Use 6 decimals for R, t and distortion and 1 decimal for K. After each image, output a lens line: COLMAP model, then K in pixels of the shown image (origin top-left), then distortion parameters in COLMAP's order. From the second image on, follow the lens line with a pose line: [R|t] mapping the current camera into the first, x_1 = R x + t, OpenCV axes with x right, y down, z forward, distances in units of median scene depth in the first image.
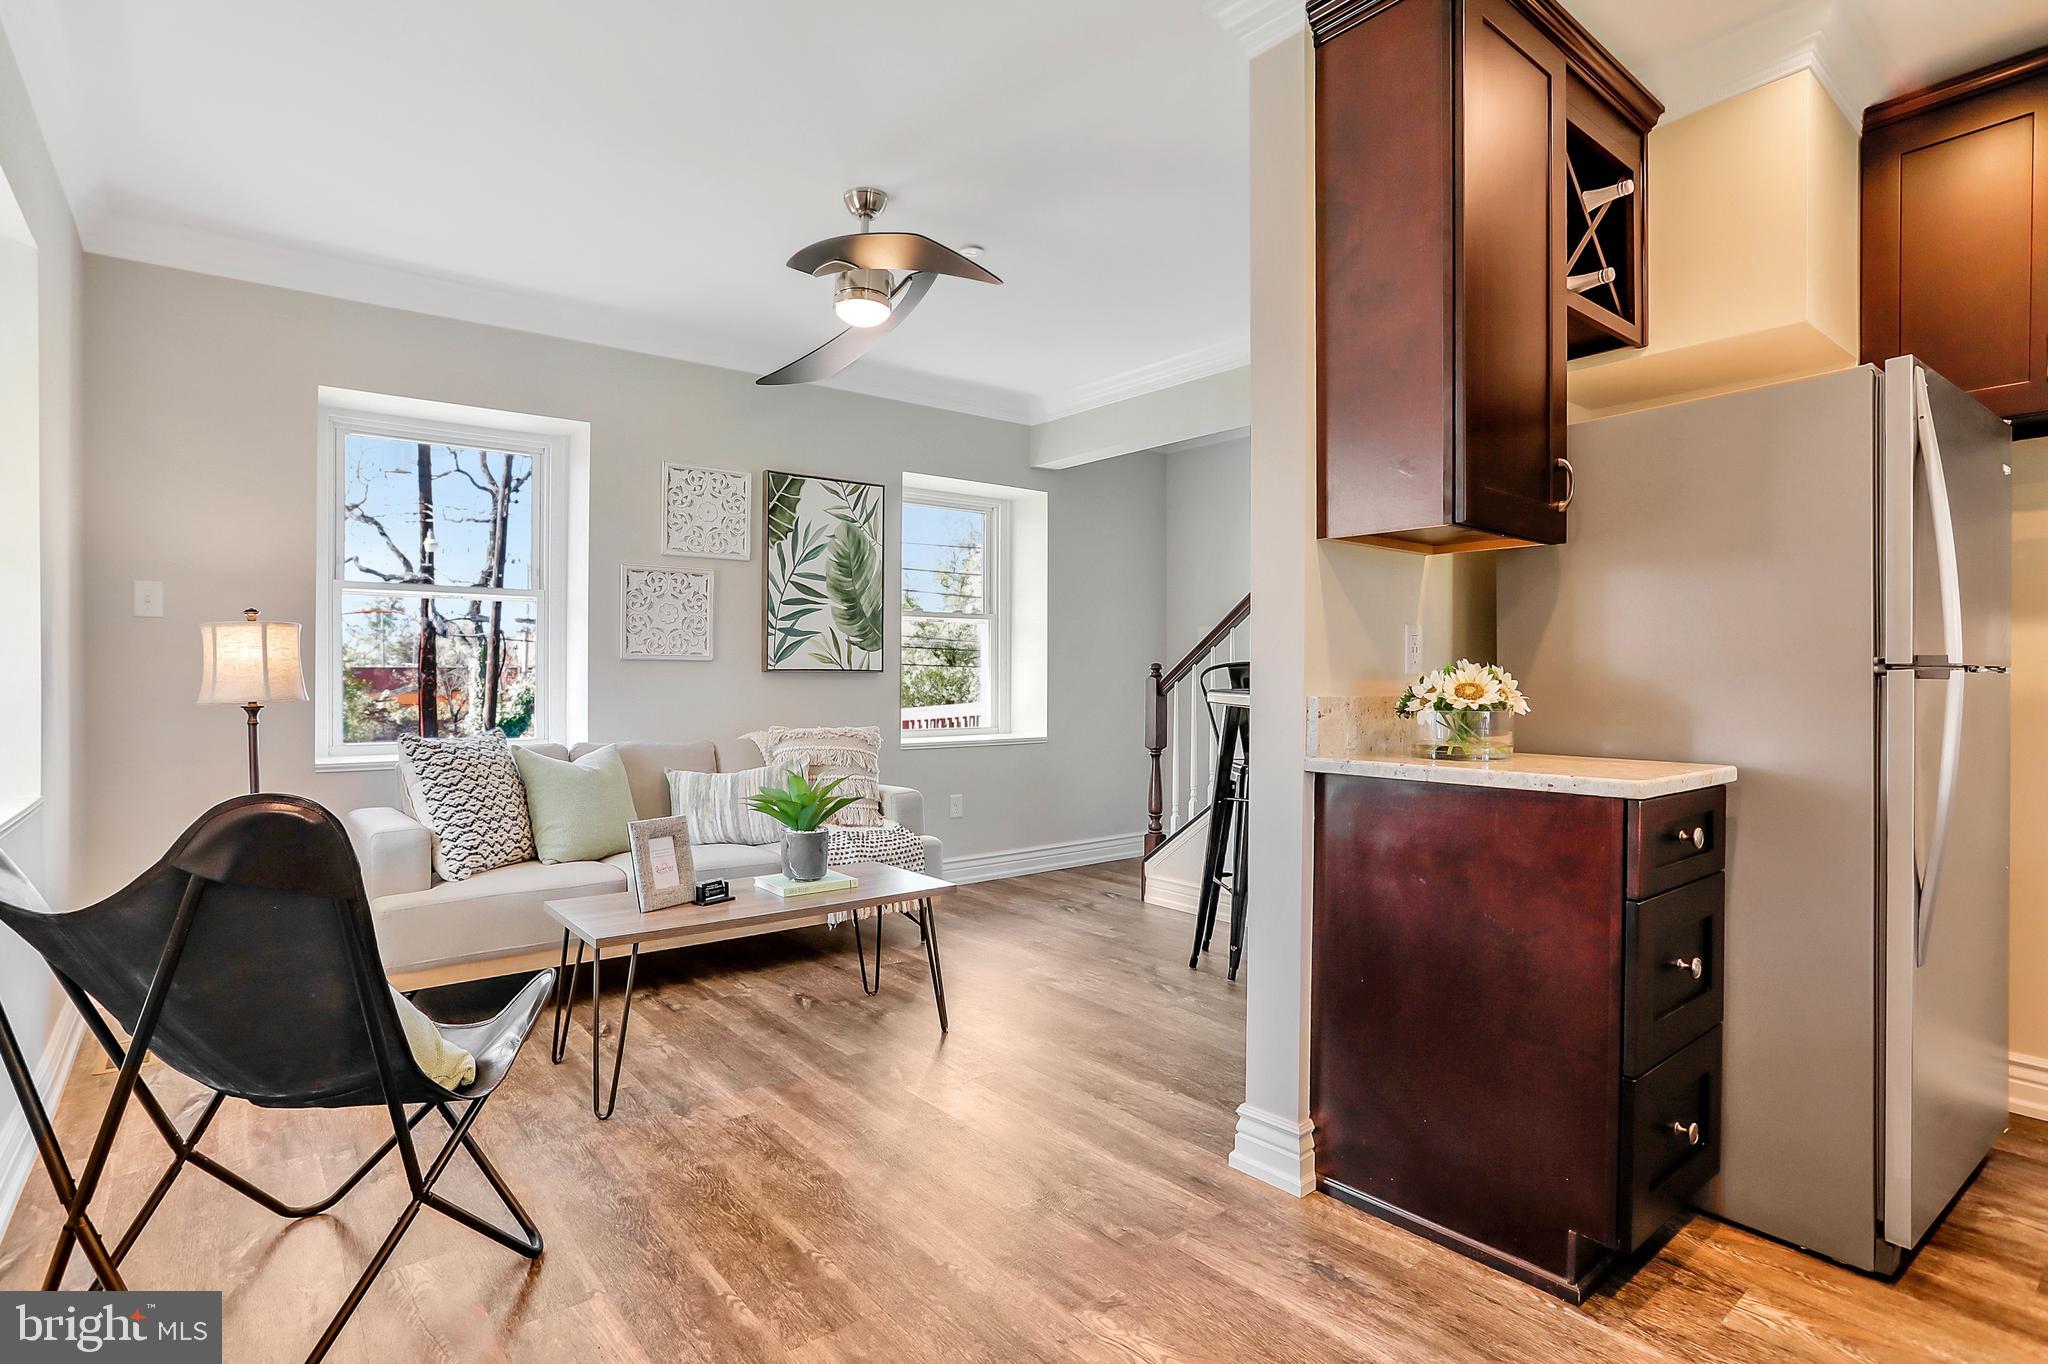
lens RADIAL K [[1013.2, 0, 1014.8], [0, 1013.2, 676.5], [0, 0, 1]] dist [-0.048426, 0.027790]
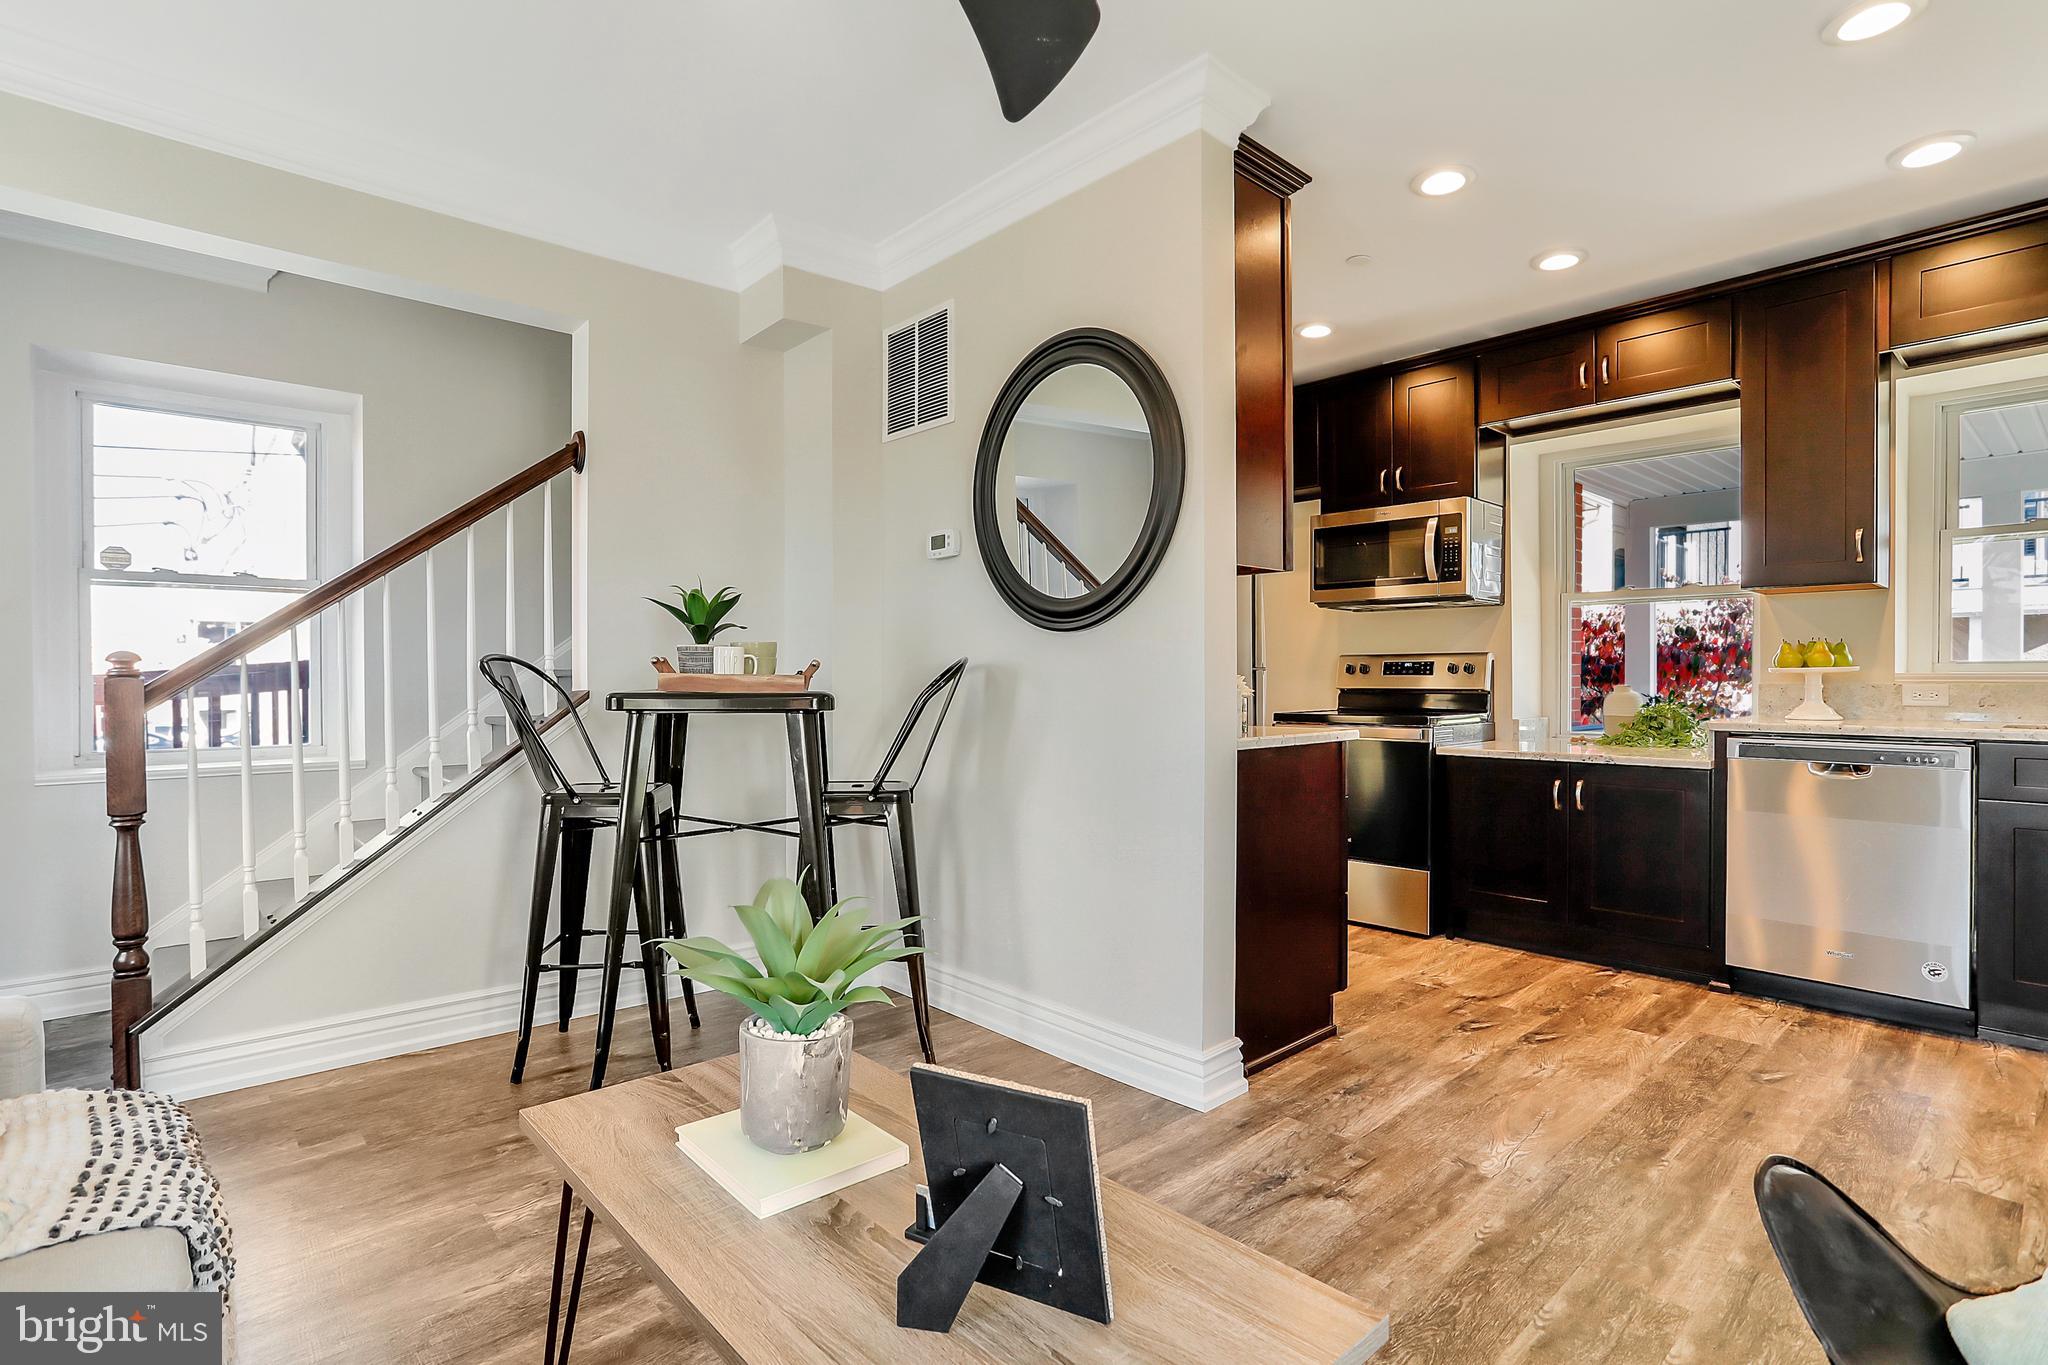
lens RADIAL K [[1010.8, 0, 1014.4], [0, 1010.8, 686.2], [0, 0, 1]] dist [-0.050344, 0.026743]
pose [[-0.056553, -0.010512, 0.998344, -0.425786], [0.002958, 0.999938, 0.010696, 0.001415], [-0.998395, 0.003558, -0.056518, 0.616837]]
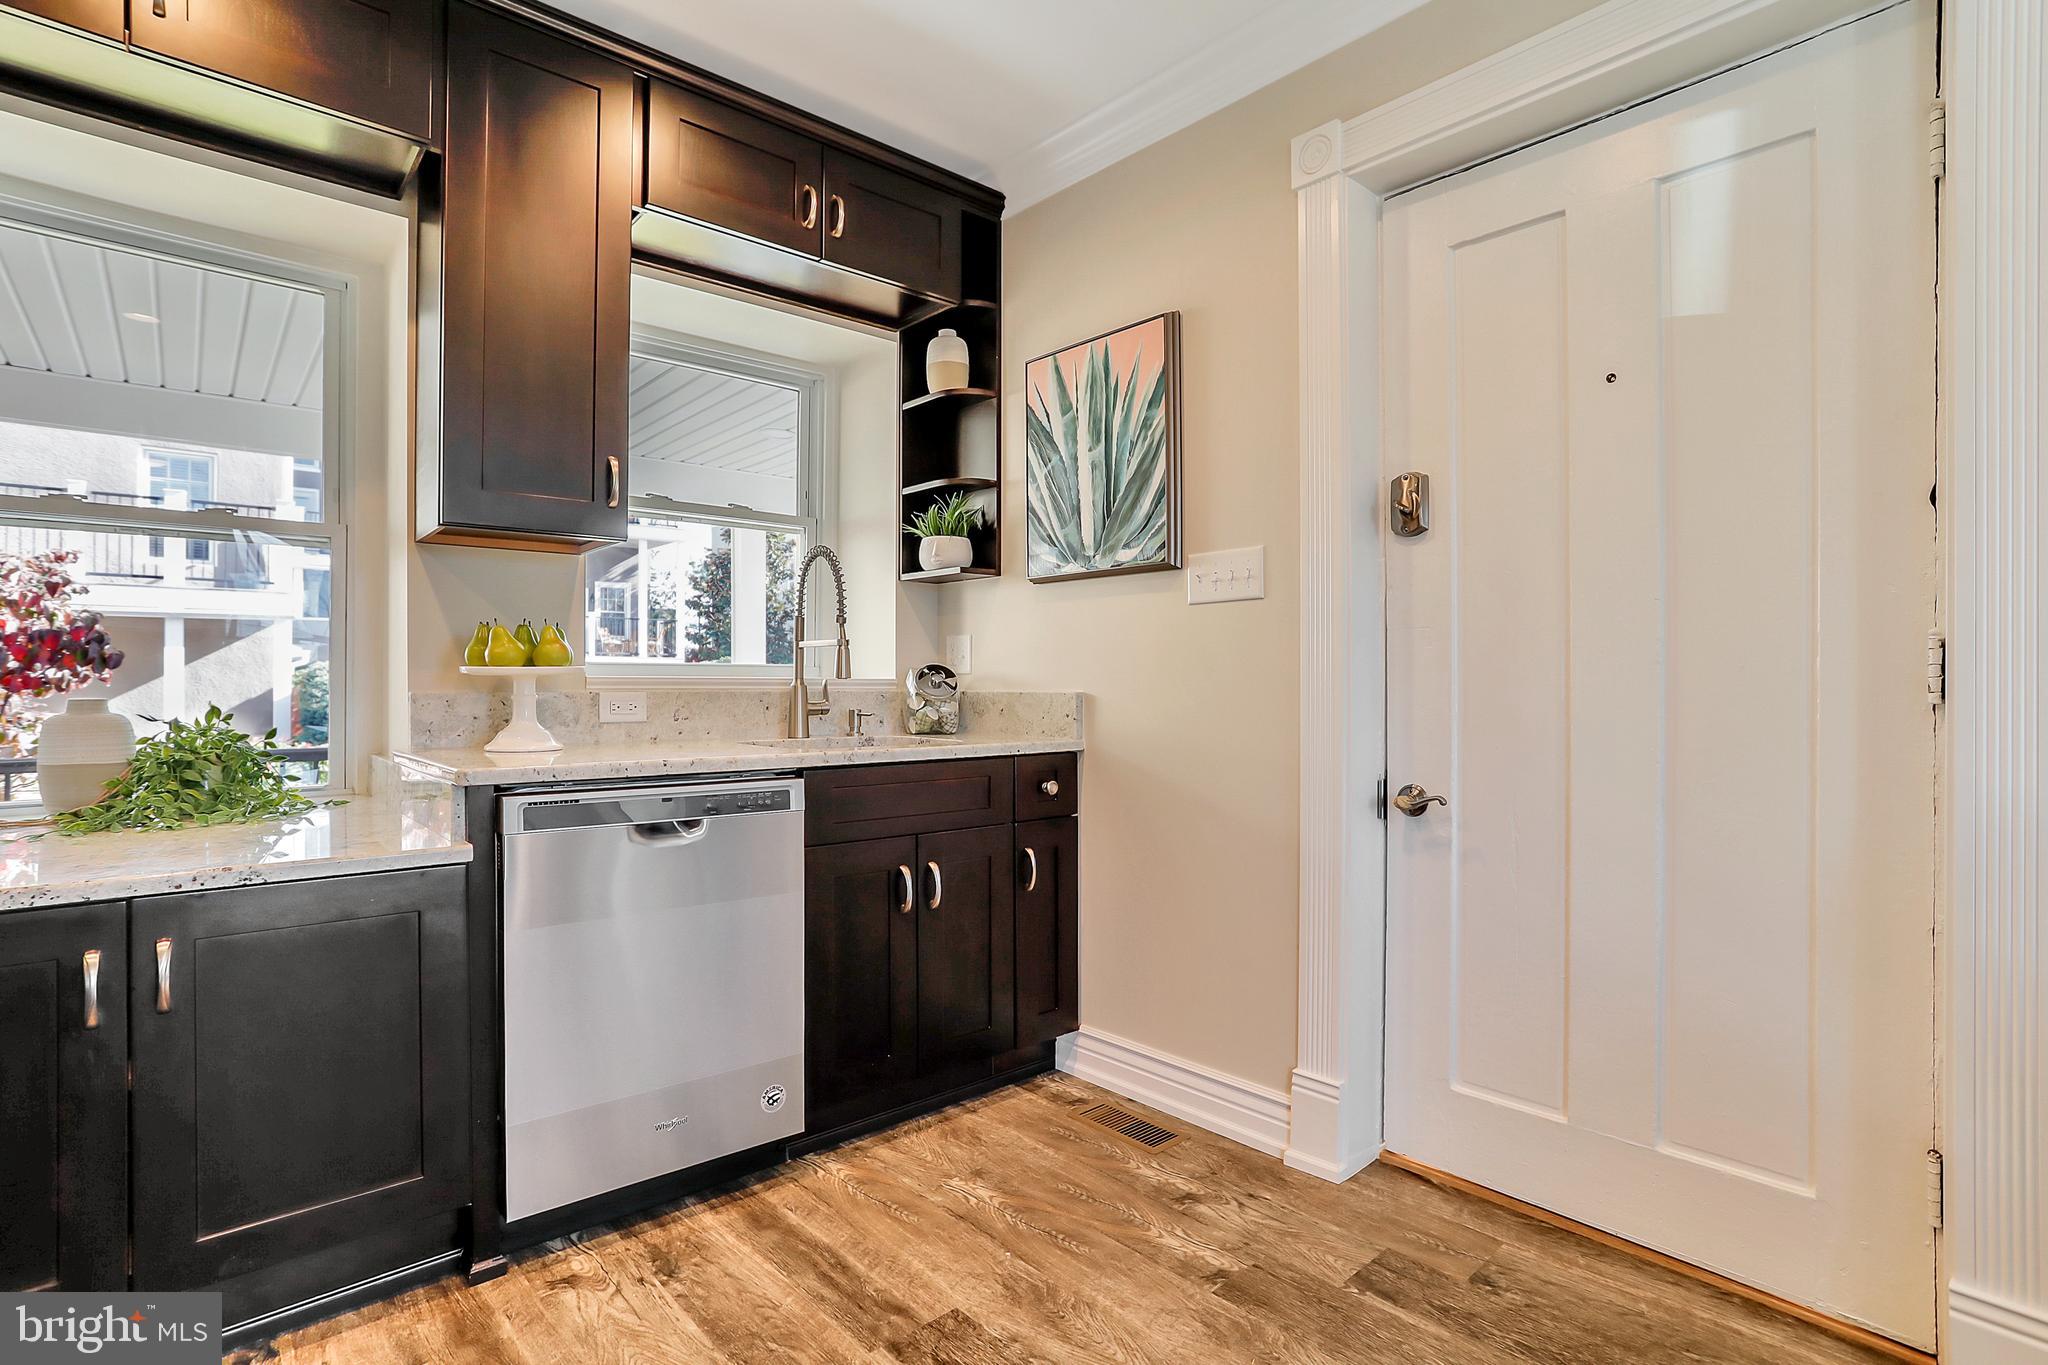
lens RADIAL K [[1010.8, 0, 1014.4], [0, 1010.8, 686.2], [0, 0, 1]] dist [-0.050344, 0.026743]
pose [[-0.998649, -0.006915, -0.051501, 0.086170], [-0.007239, 0.999955, 0.006122, 0.001783], [0.051457, 0.006487, -0.998654, 0.451345]]
